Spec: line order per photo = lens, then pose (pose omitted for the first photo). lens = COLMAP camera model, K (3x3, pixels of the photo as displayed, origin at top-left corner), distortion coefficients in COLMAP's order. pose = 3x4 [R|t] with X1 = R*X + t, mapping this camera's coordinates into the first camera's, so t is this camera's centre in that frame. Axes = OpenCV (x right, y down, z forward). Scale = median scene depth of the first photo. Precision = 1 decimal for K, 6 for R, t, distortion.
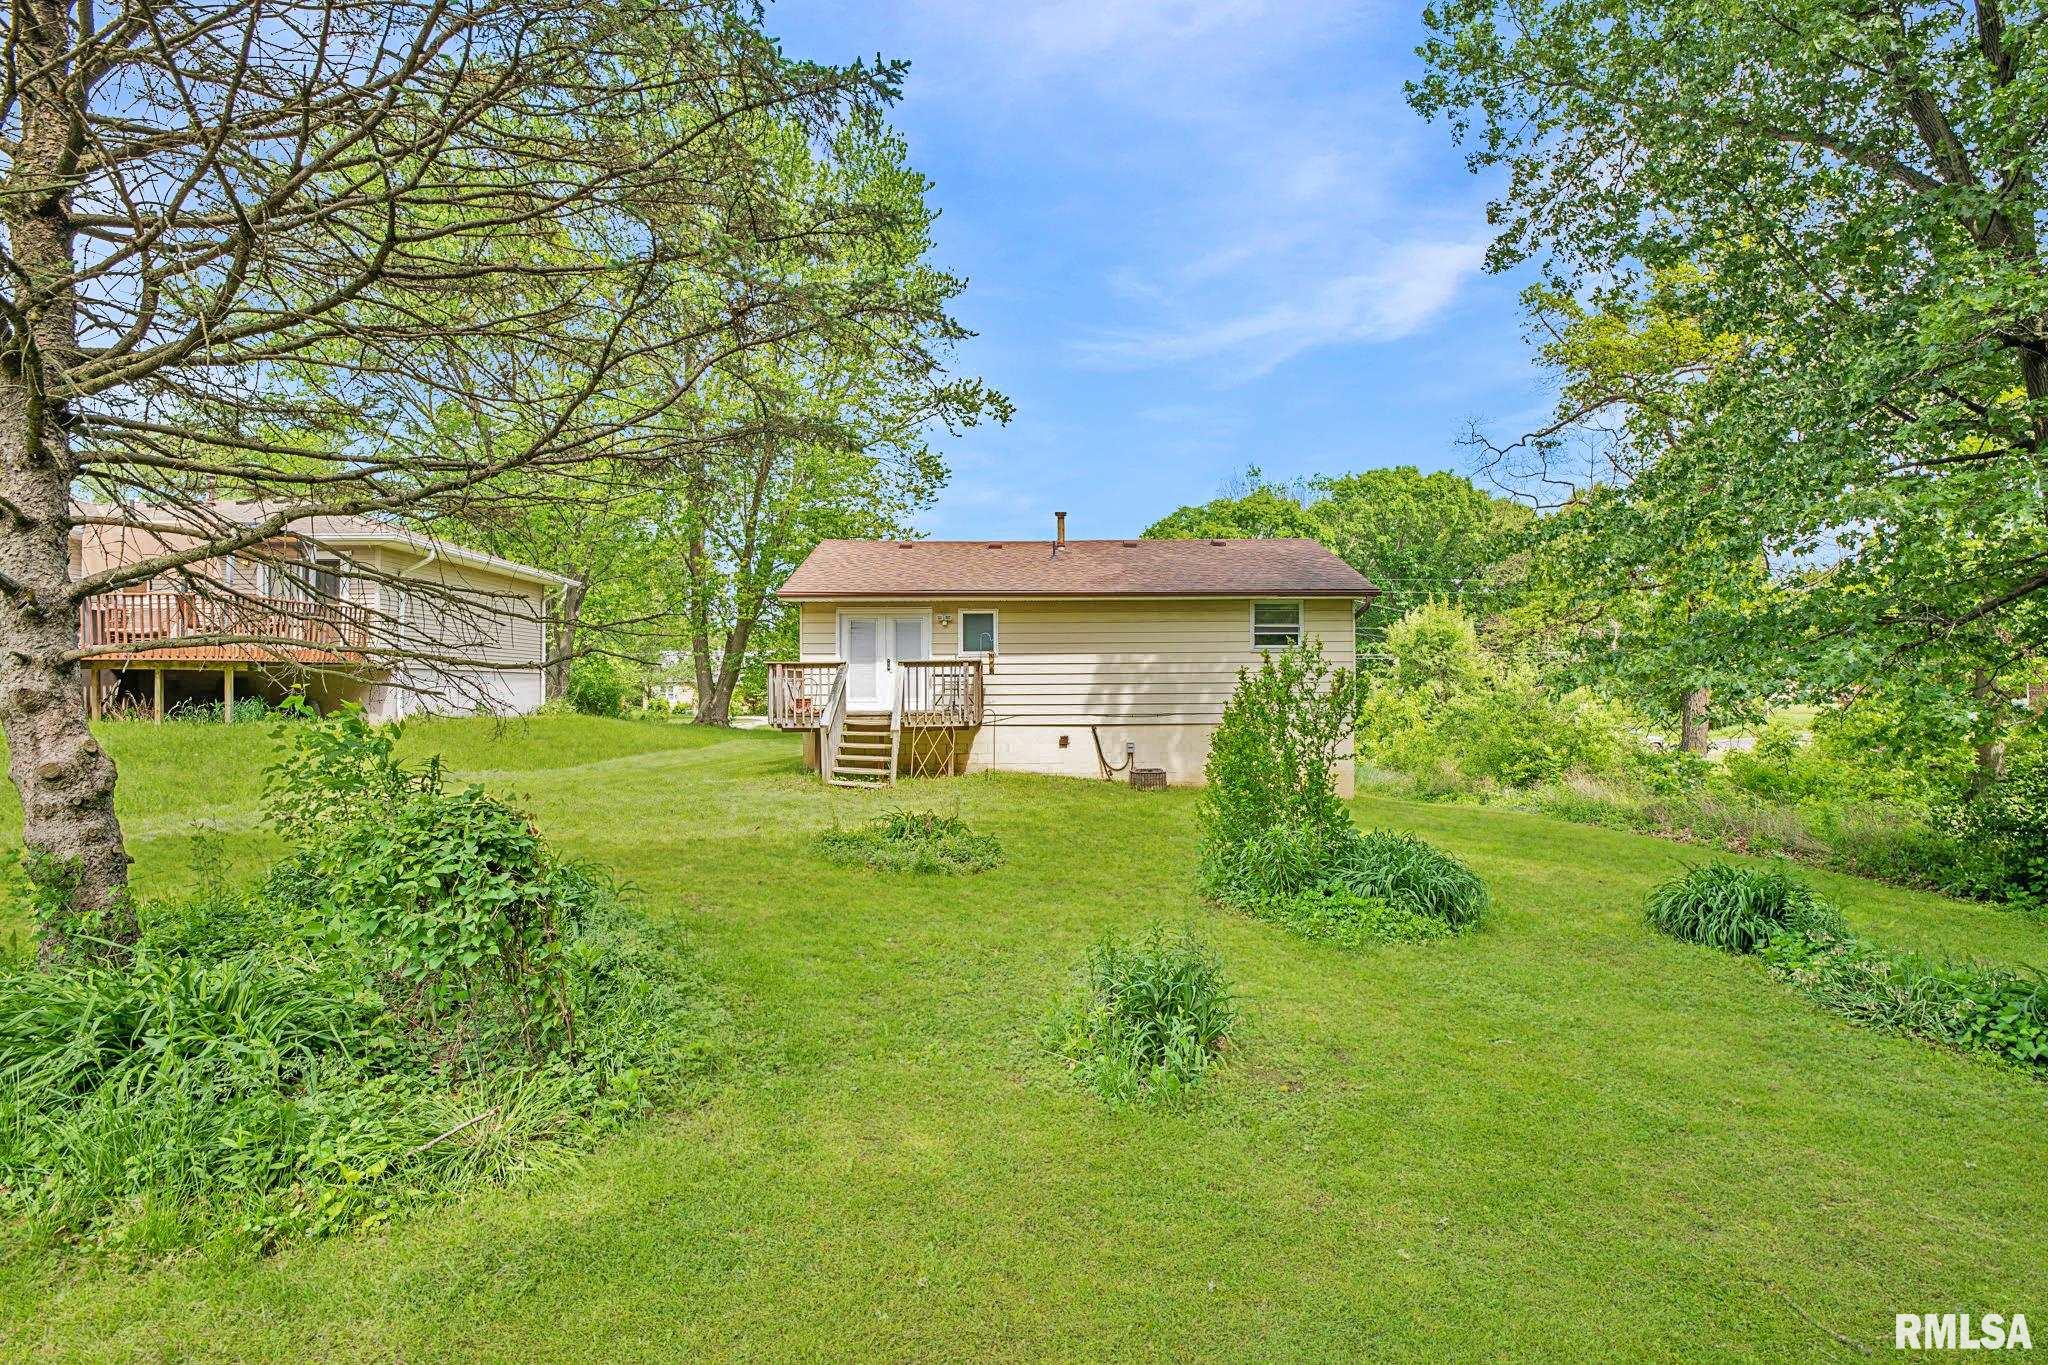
lens RADIAL K [[1001.7, 0, 1029.0], [0, 1001.7, 674.2], [0, 0, 1]] dist [-0.020632, -0.007376]
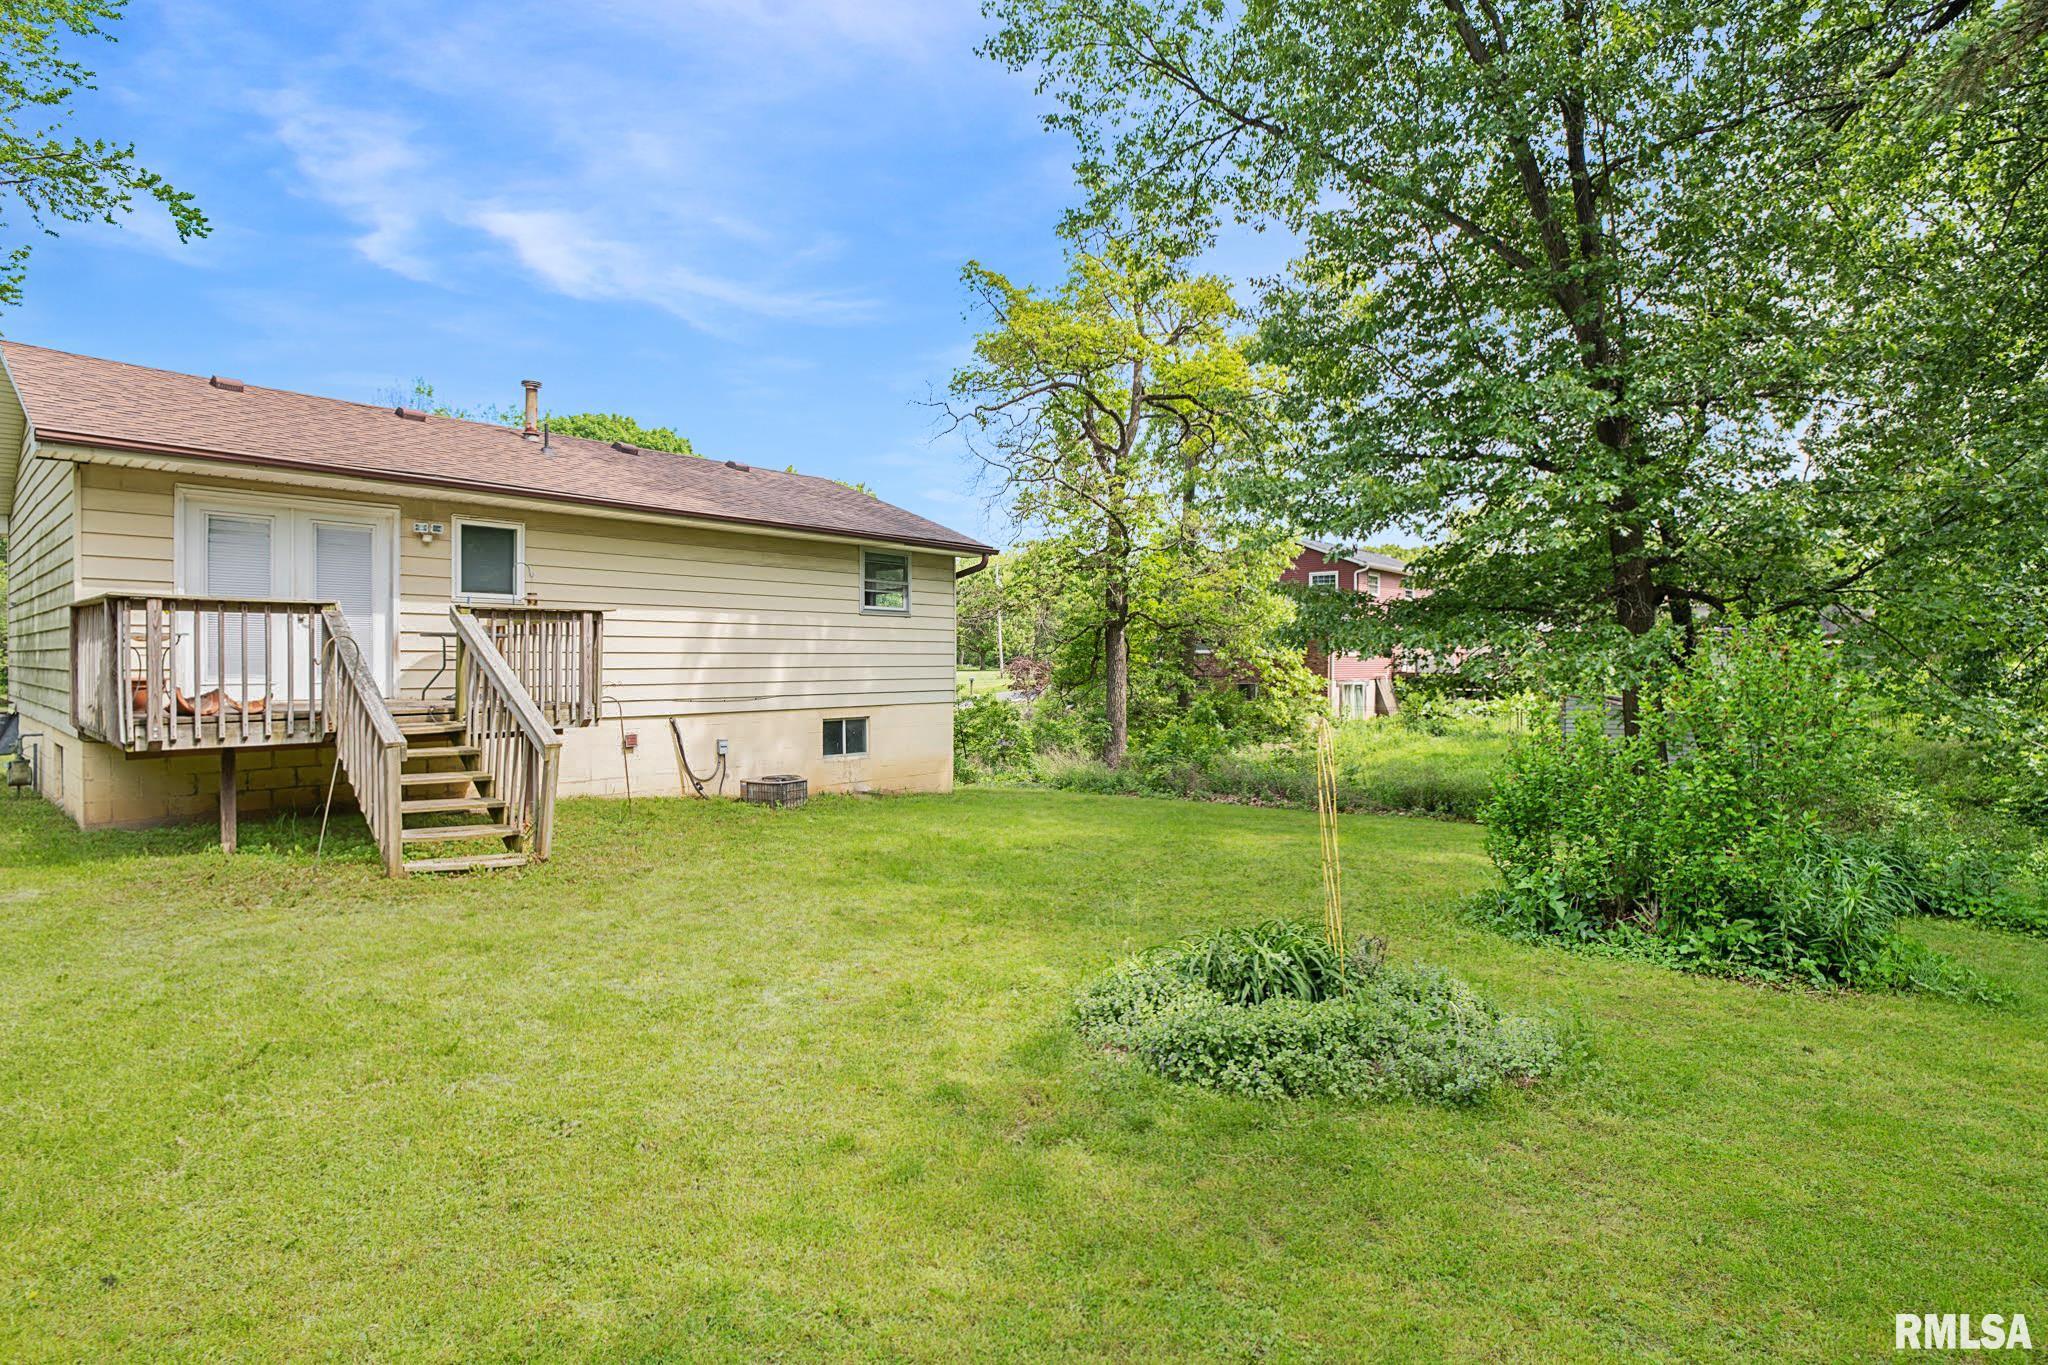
lens RADIAL K [[1001.7, 0, 1029.0], [0, 1001.7, 674.2], [0, 0, 1]] dist [-0.020632, -0.007376]
pose [[0.664660, -0.001951, 0.747144, -0.264606], [-0.016813, 0.999704, 0.017567, 0.008251], [-0.746957, -0.024238, 0.664430, 0.393419]]
